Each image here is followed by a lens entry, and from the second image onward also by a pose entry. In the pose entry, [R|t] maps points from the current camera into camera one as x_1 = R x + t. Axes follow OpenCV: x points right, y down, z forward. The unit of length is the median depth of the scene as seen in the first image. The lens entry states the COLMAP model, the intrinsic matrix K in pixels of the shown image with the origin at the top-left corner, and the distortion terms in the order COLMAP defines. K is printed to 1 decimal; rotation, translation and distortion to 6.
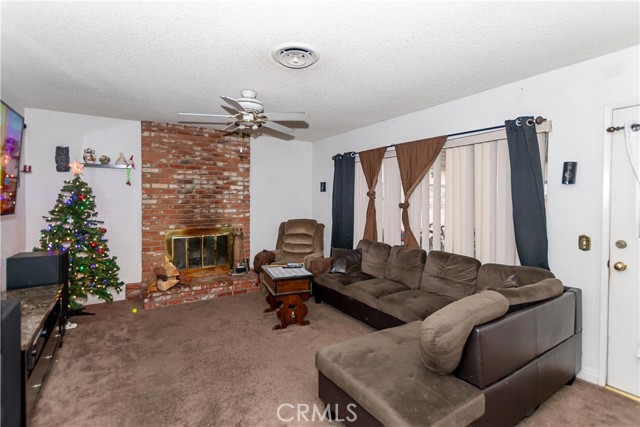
lens RADIAL K [[303.0, 0, 321.4], [0, 303.0, 201.0], [0, 0, 1]] dist [-0.002449, 0.000344]
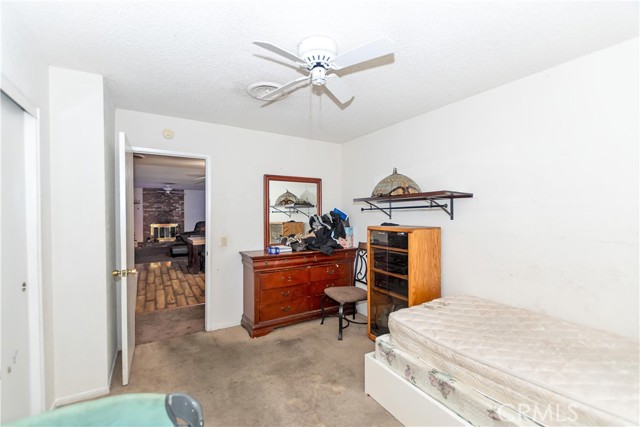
lens RADIAL K [[280.1, 0, 320.9], [0, 280.1, 215.4], [0, 0, 1]] dist [0.009233, -0.004436]
pose [[0.999804, 0.007465, -0.018327, 1.139256], [-0.007252, 0.999905, 0.011699, -0.033893], [0.018412, -0.011564, 0.999764, -1.633134]]
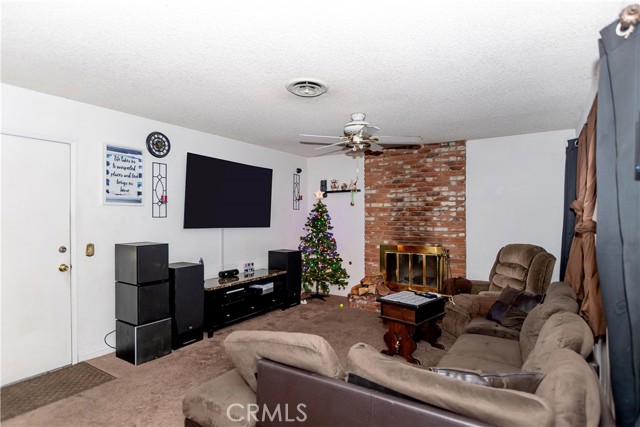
lens RADIAL K [[346.5, 0, 322.2], [0, 346.5, 214.7], [0, 0, 1]] dist [-0.001061, 0.000069]
pose [[0.420038, -0.006892, -0.907480, 0.528856], [-0.003421, 0.999952, -0.009178, -0.001299], [0.907500, 0.006959, 0.419994, 0.255458]]
